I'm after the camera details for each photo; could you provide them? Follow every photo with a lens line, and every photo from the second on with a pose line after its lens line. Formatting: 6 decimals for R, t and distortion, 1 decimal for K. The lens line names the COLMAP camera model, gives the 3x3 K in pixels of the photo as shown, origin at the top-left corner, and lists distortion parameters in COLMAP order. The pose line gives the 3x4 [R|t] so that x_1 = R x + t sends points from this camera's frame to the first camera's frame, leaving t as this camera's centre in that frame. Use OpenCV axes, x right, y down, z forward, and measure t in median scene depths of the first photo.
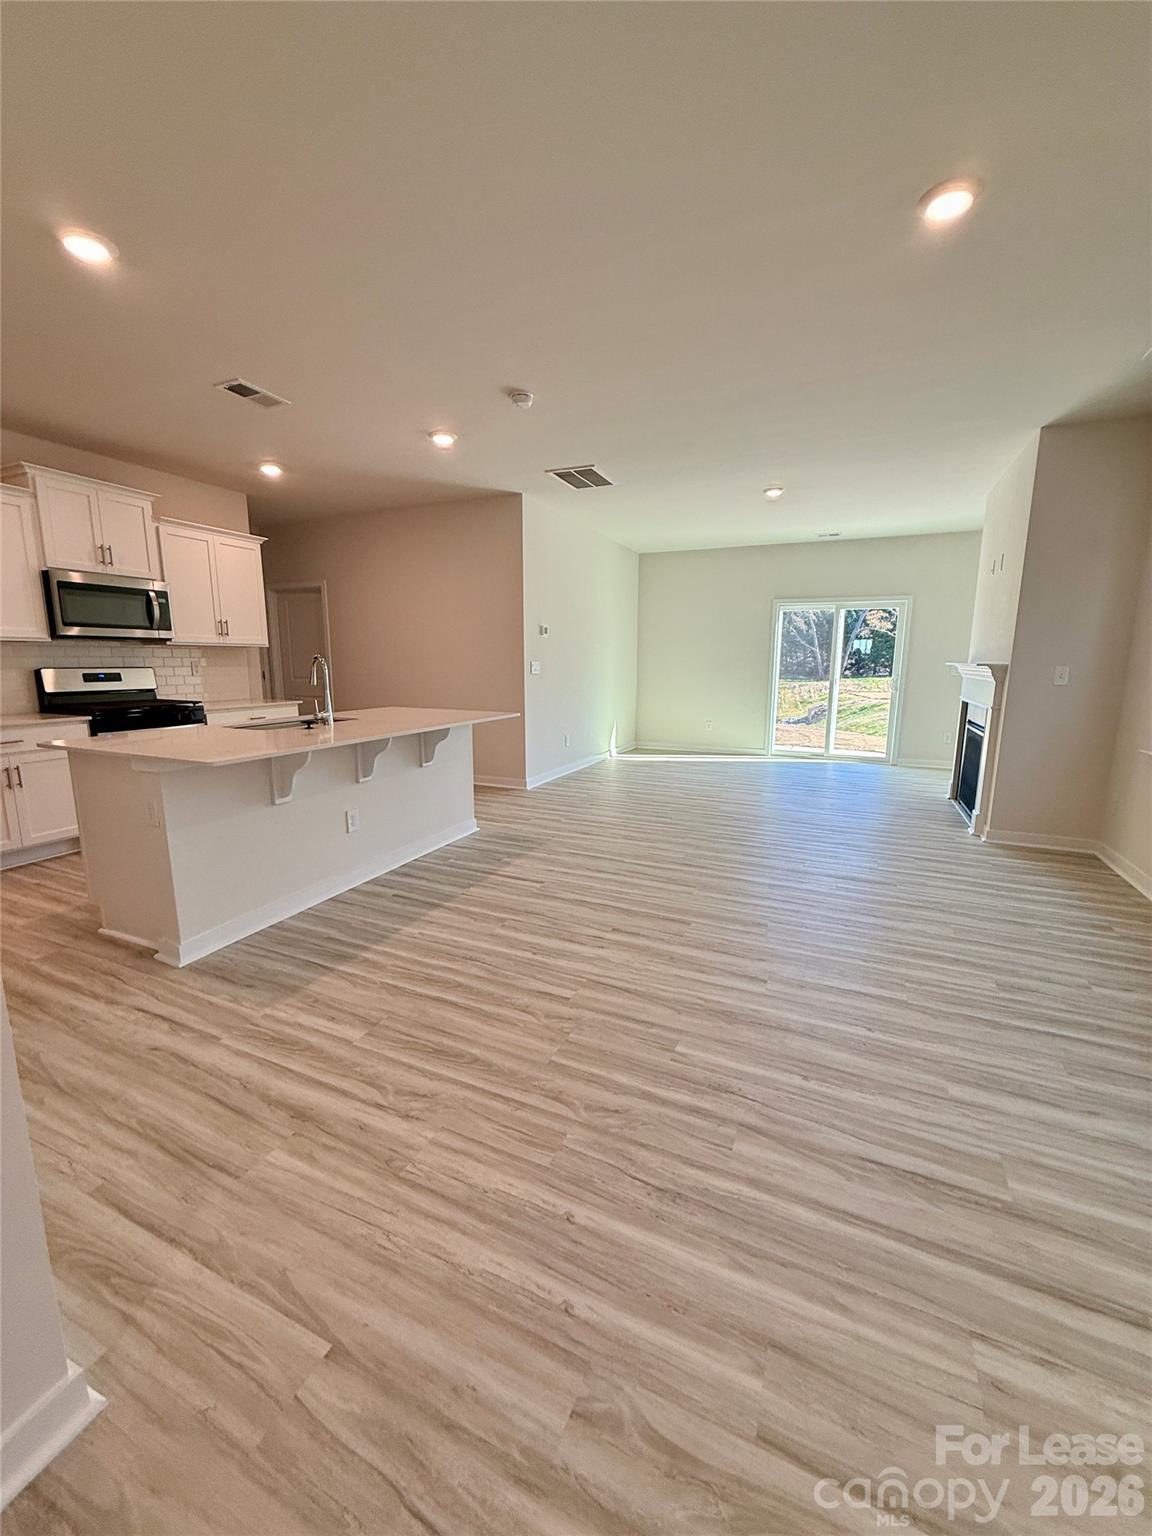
lens RADIAL K [[624.5, 0, 563.0], [0, 624.5, 755.8], [0, 0, 1]] dist [0.002101, -0.000661]
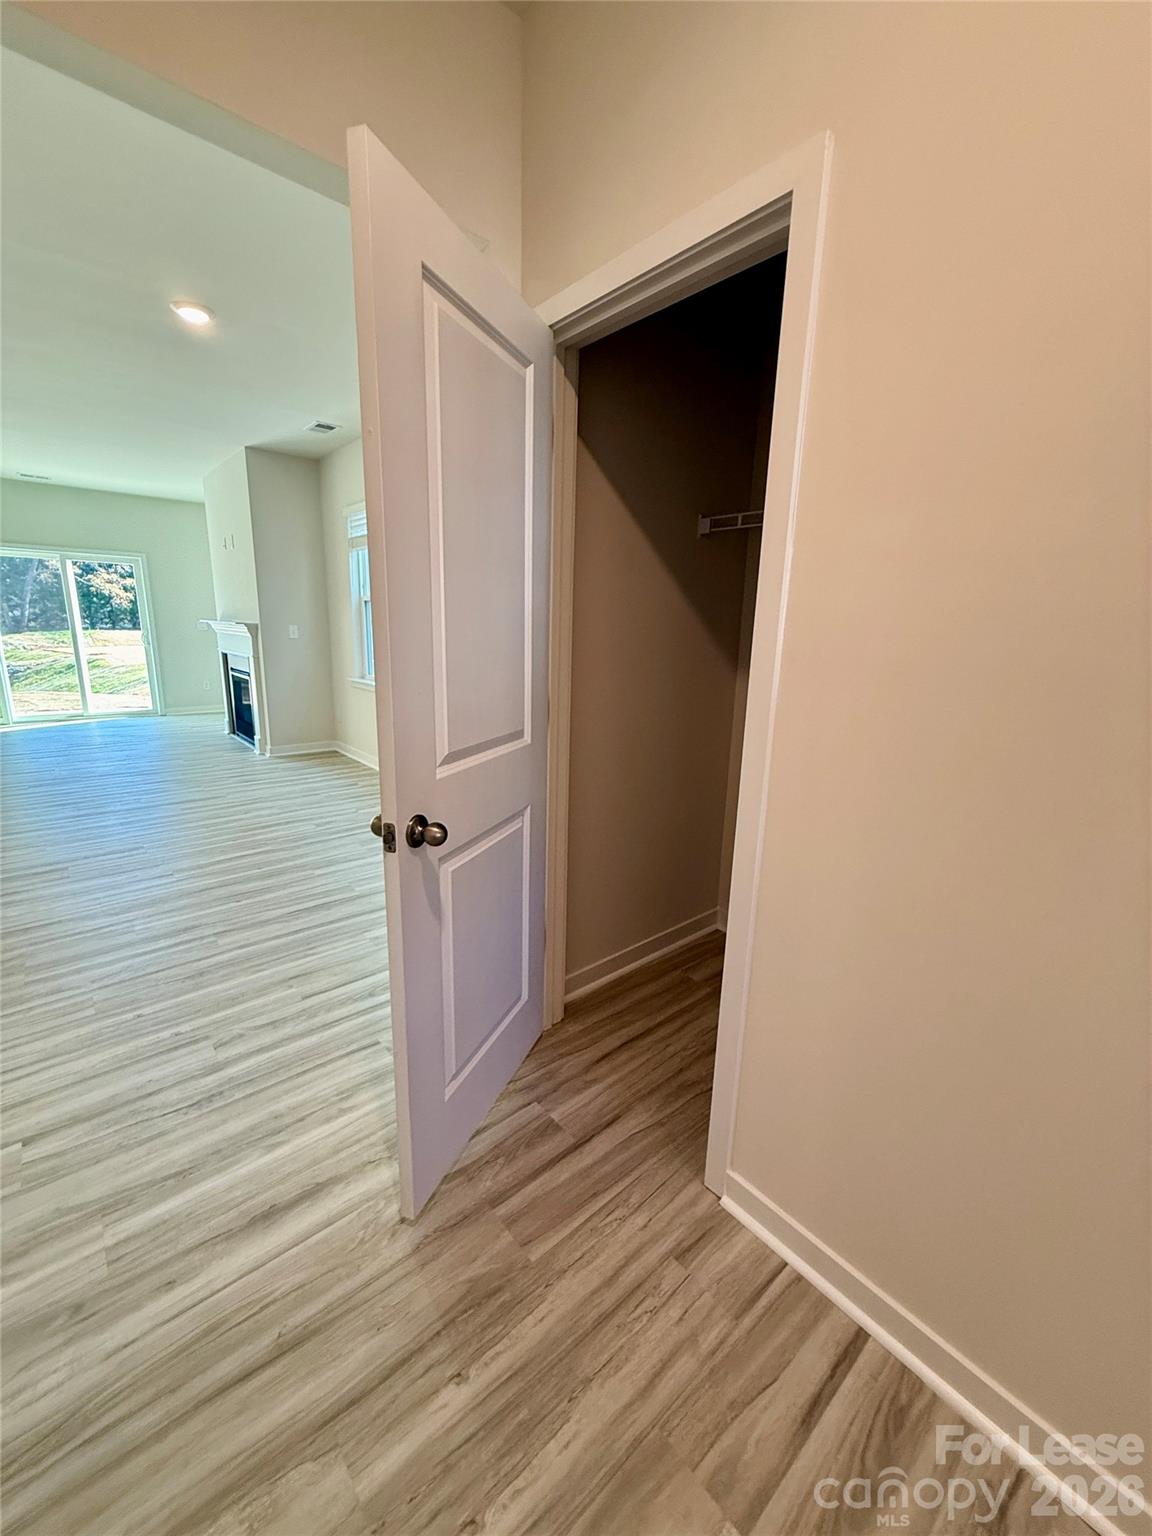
lens RADIAL K [[624.5, 0, 589.9], [0, 624.5, 763.9], [0, 0, 1]] dist [0.002101, -0.000661]
pose [[0.409668, -0.195330, 0.891077, -0.317915], [0.116430, 0.980014, 0.161297, 0.019791], [-0.904774, 0.037670, 0.424223, -0.255546]]
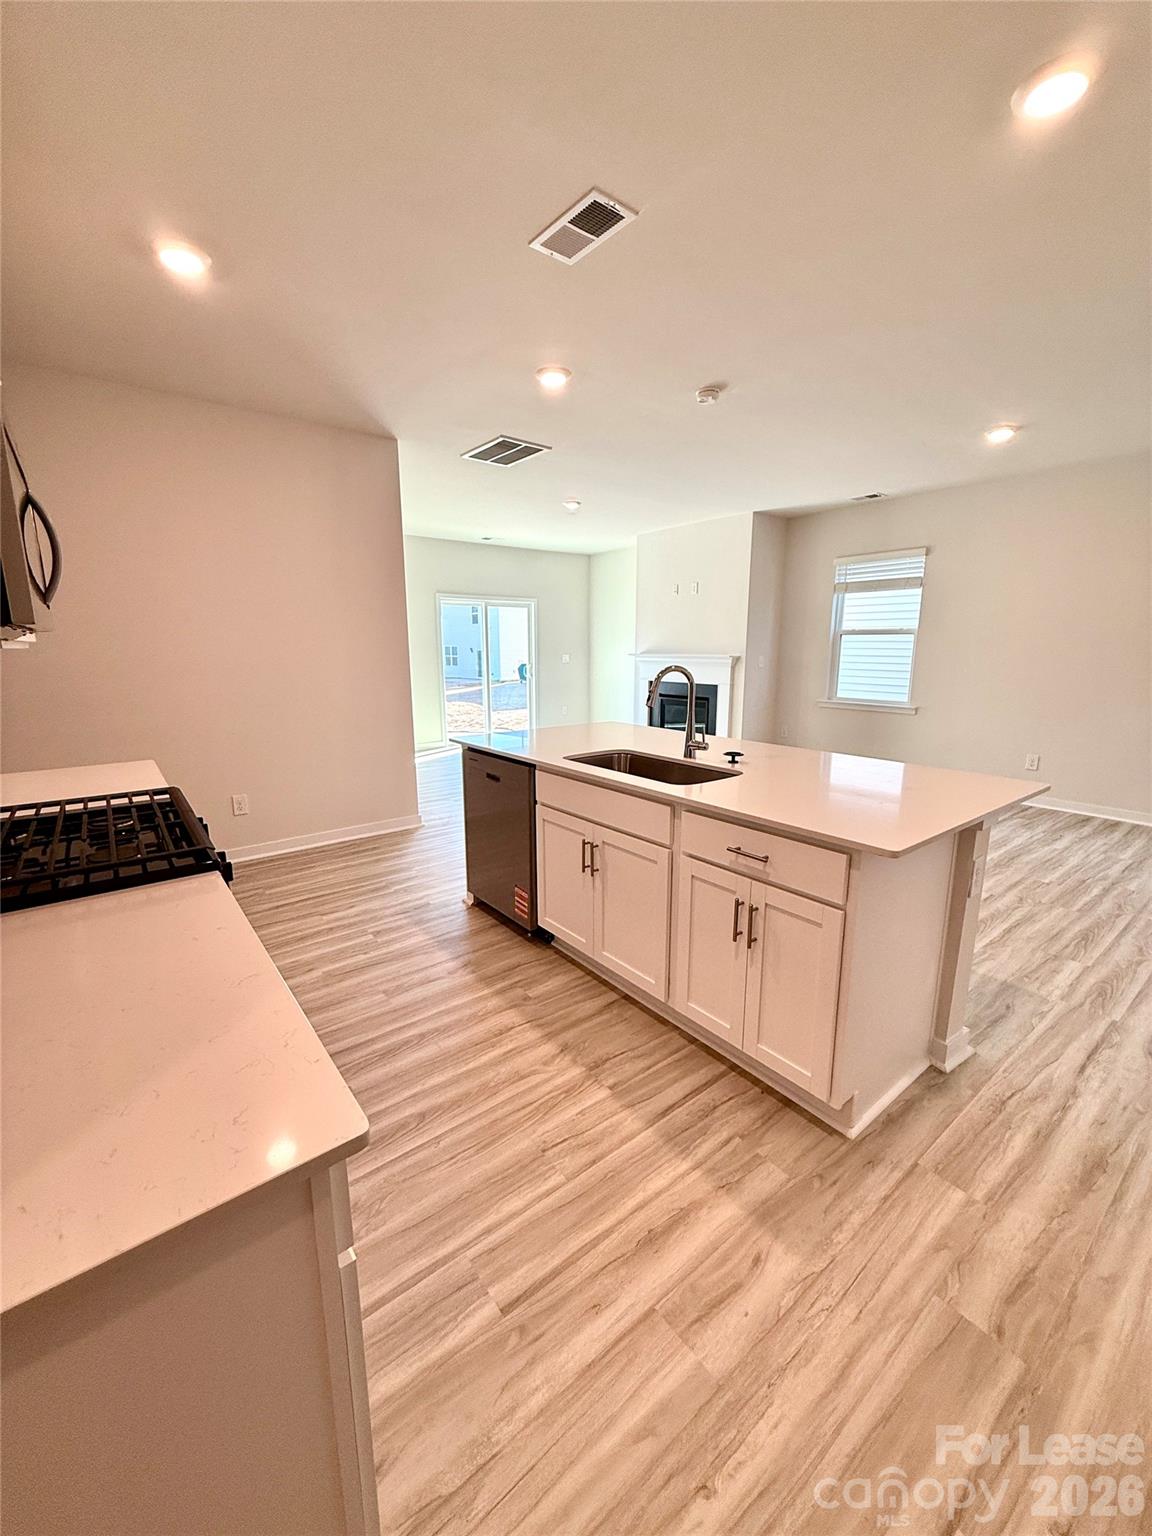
lens RADIAL K [[624.5, 0, 570.6], [0, 624.5, 763.3], [0, 0, 1]] dist [0.002101, -0.000661]
pose [[0.441675, -0.172037, 0.880526, -1.177257], [0.138885, 0.982723, 0.122338, -0.166033], [-0.886360, 0.068258, 0.457938, 0.828242]]
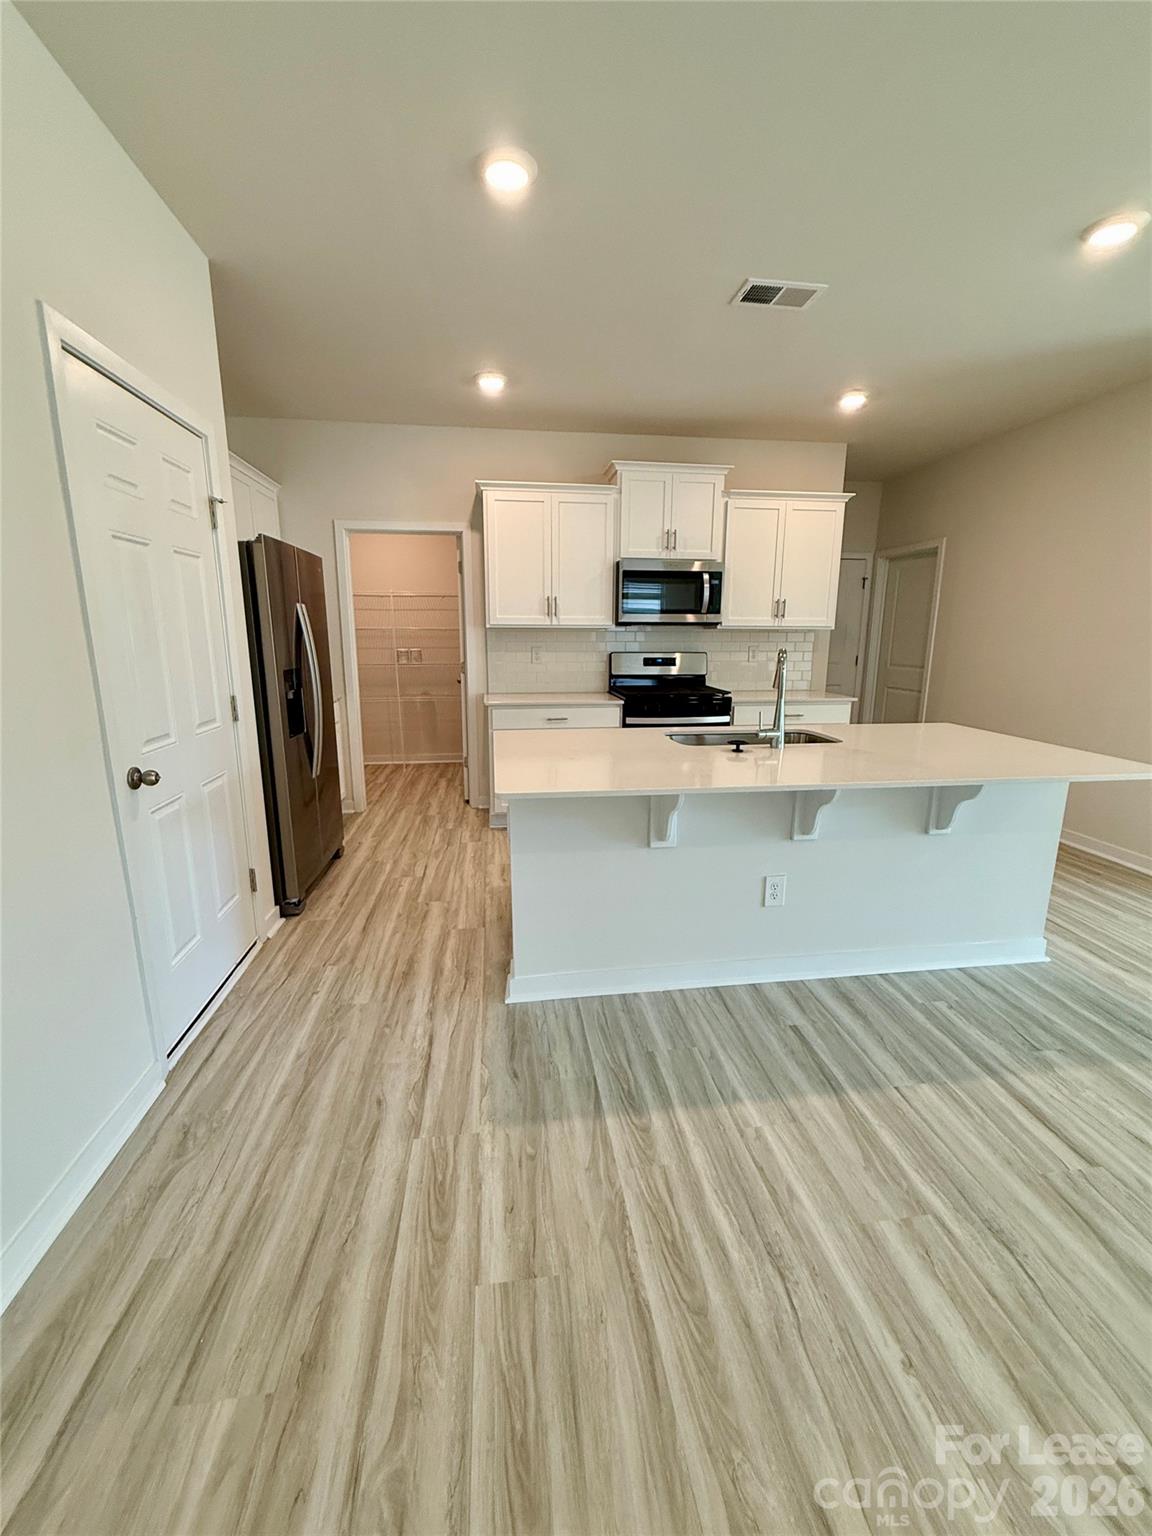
lens RADIAL K [[624.5, 0, 570.5], [0, 624.5, 764.4], [0, 0, 1]] dist [0.002101, -0.000661]
pose [[0.539417, 0.174243, -0.823814, 0.090322], [-0.129505, 0.983883, 0.123302, -0.094063], [0.832021, 0.040177, 0.553288, 0.439157]]
